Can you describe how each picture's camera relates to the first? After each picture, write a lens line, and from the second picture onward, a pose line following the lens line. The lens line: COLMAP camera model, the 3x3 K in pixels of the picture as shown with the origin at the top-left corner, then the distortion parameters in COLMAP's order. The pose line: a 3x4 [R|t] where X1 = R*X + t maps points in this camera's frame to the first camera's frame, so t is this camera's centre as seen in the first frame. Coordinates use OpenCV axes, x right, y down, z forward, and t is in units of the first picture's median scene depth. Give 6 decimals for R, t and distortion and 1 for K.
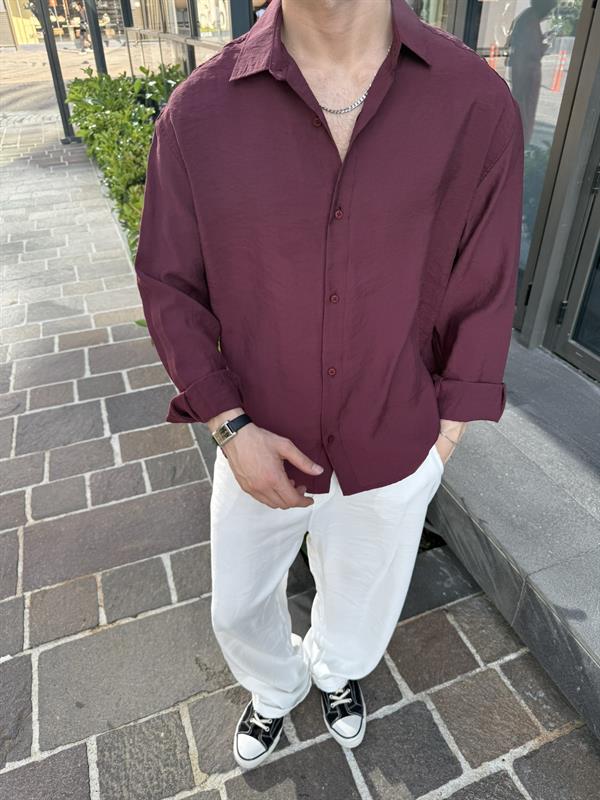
lens RADIAL K [[570.1, 0, 307.8], [0, 570.1, 401.9], [0, 0, 1]] dist [-0.010337, -0.003797]
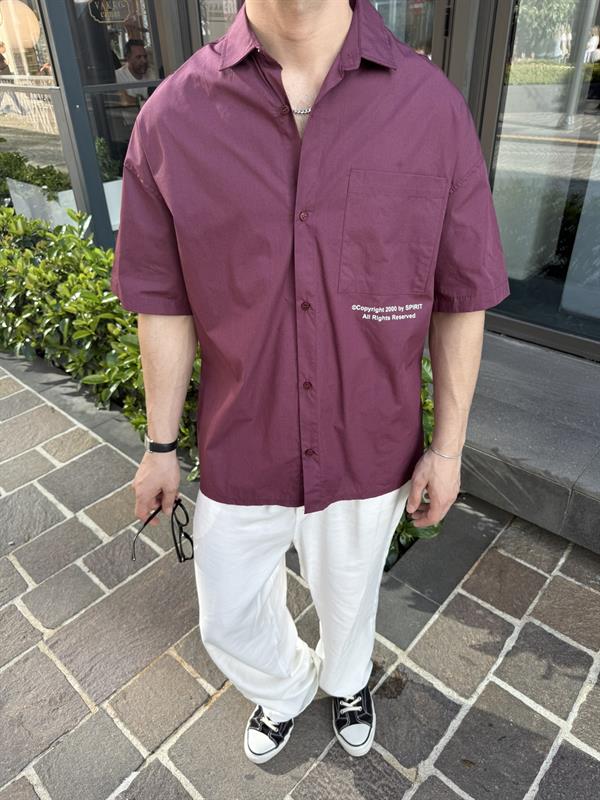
lens RADIAL K [[570.1, 0, 298.5], [0, 570.1, 398.7], [0, 0, 1]] dist [-0.010337, -0.003797]
pose [[0.892419, -0.252068, 0.374233, -0.506148], [0.272865, 0.962049, -0.002695, -0.026578], [-0.359351, 0.104520, 0.927331, 0.060232]]
